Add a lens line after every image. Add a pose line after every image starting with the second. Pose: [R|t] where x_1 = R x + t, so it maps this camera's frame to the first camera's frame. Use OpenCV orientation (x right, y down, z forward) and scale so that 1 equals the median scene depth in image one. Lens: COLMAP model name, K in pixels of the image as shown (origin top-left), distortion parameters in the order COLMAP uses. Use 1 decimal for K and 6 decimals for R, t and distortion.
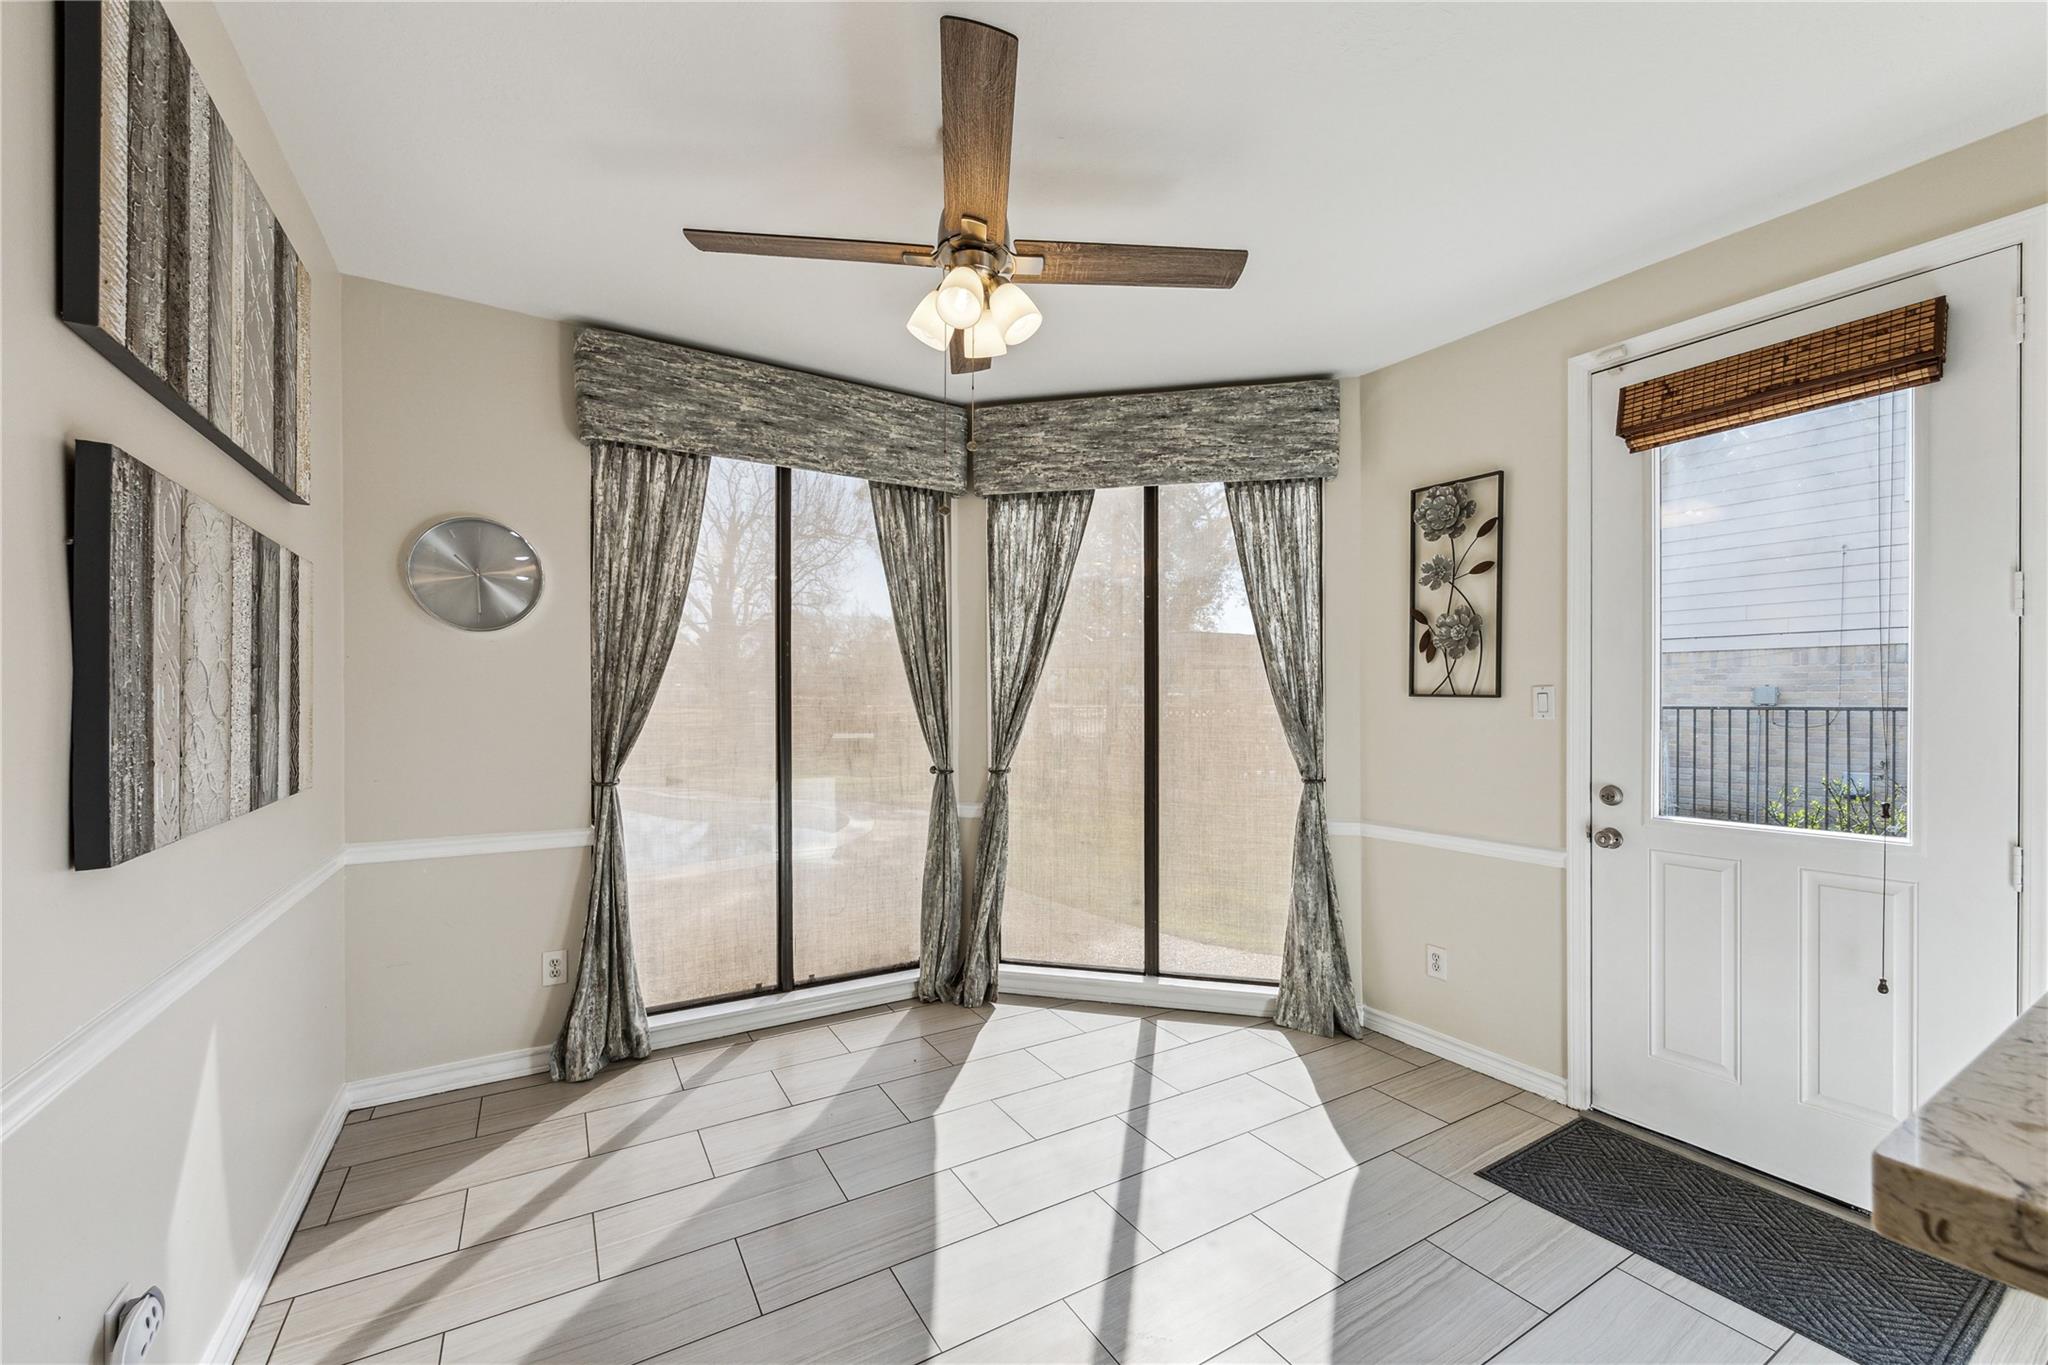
lens RADIAL K [[816.2, 0, 1030.8], [0, 816.2, 701.5], [0, 0, 1]] dist [-0.001162, -0.000680]
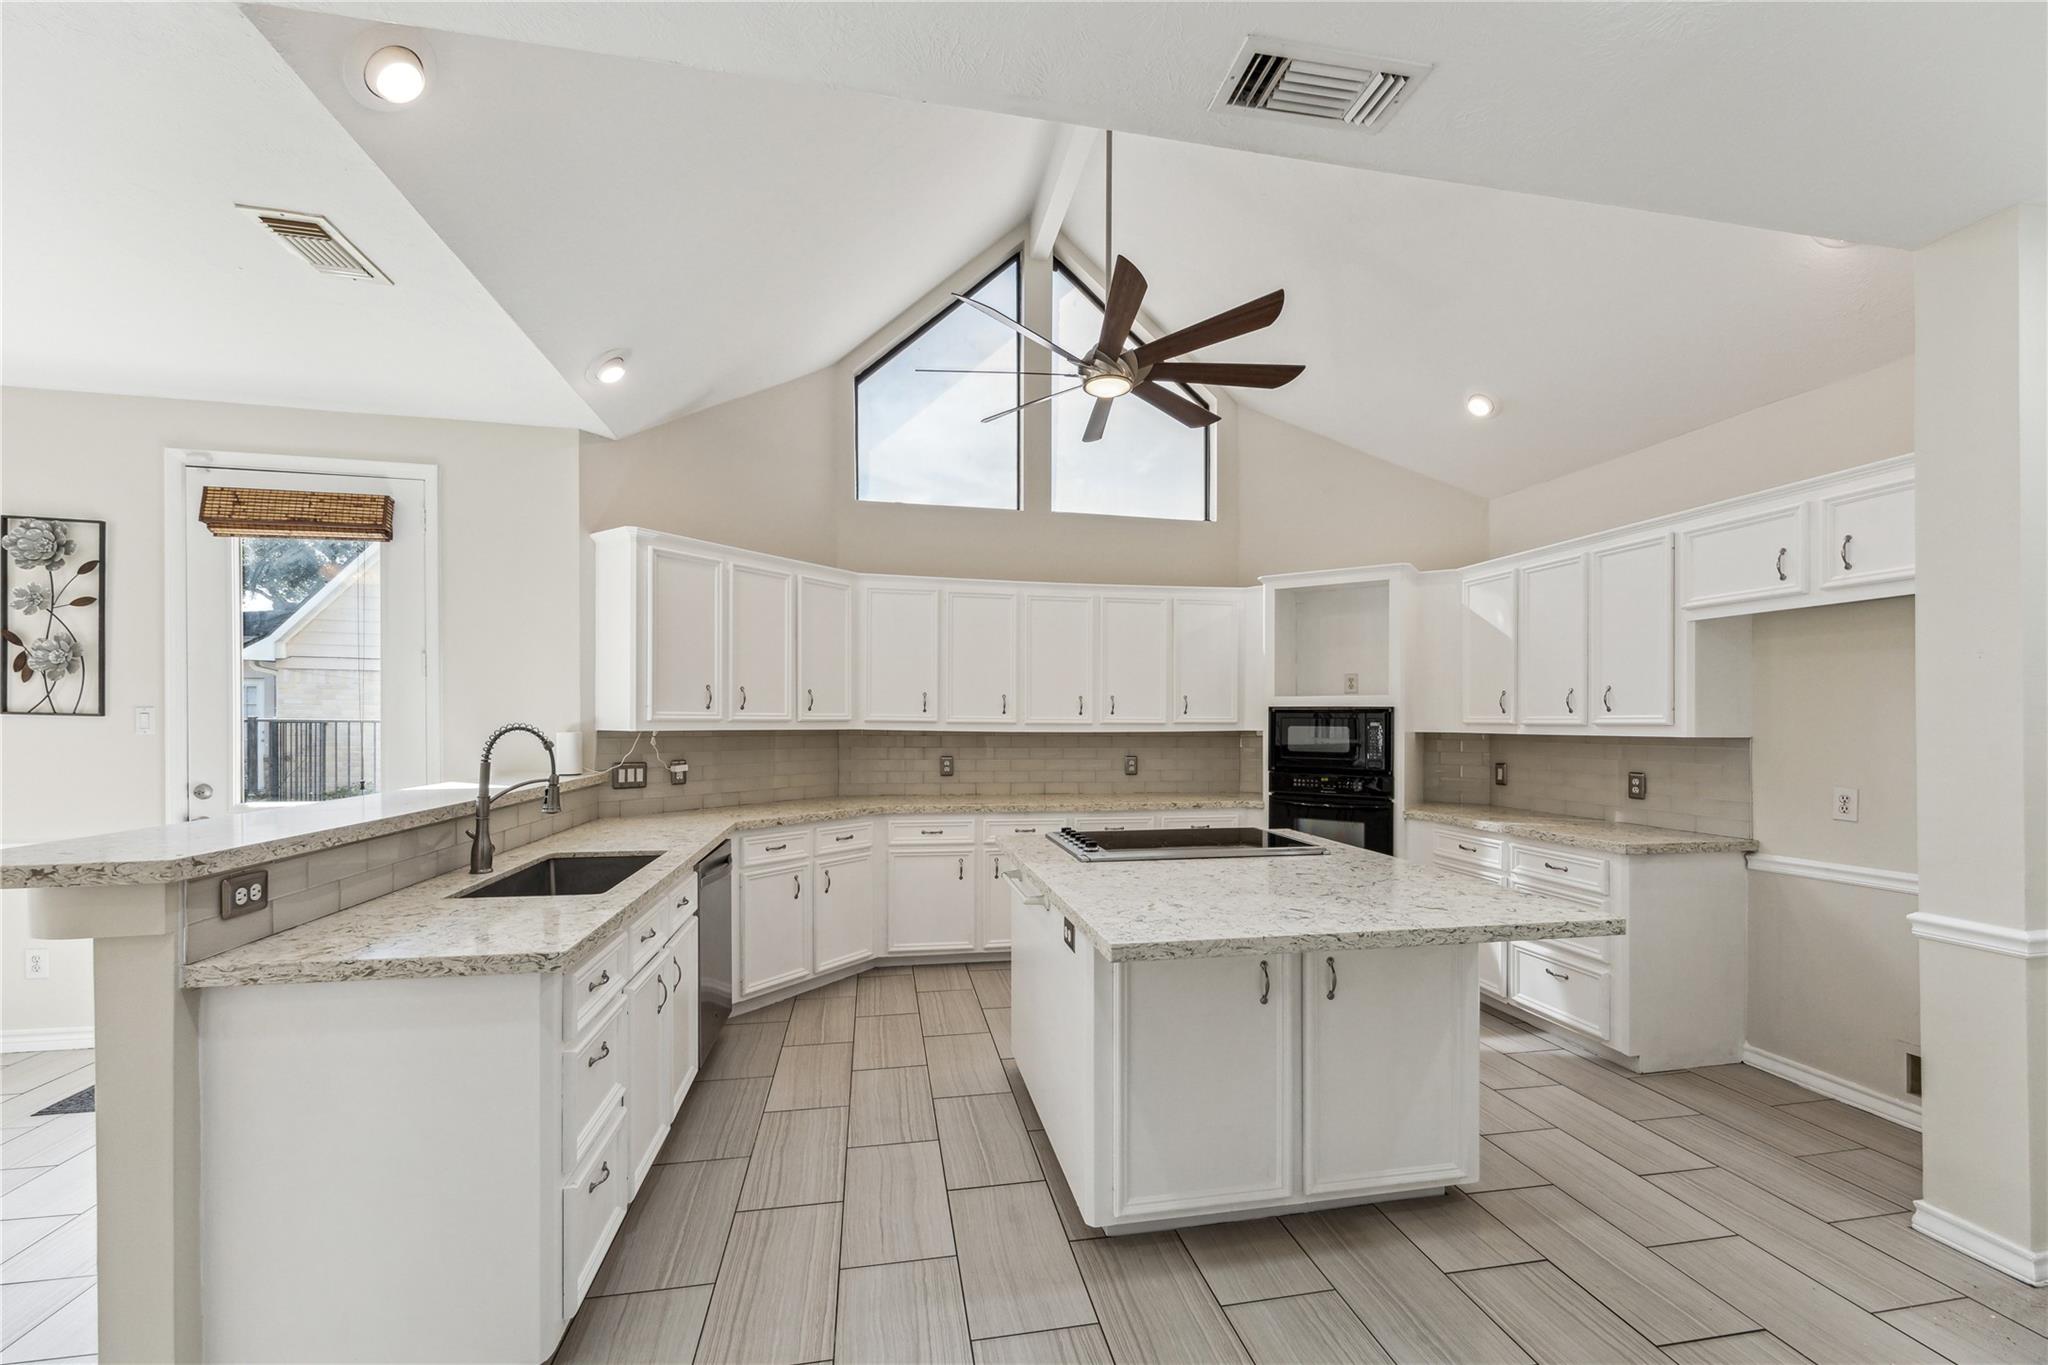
lens RADIAL K [[816.2, 0, 1027.5], [0, 816.2, 717.7], [0, 0, 1]] dist [-0.001162, -0.000680]
pose [[0.348984, -0.004103, 0.937120, -0.048872], [-0.007544, 0.999946, 0.007188, -0.020894], [-0.937098, -0.009578, 0.348934, -0.626280]]
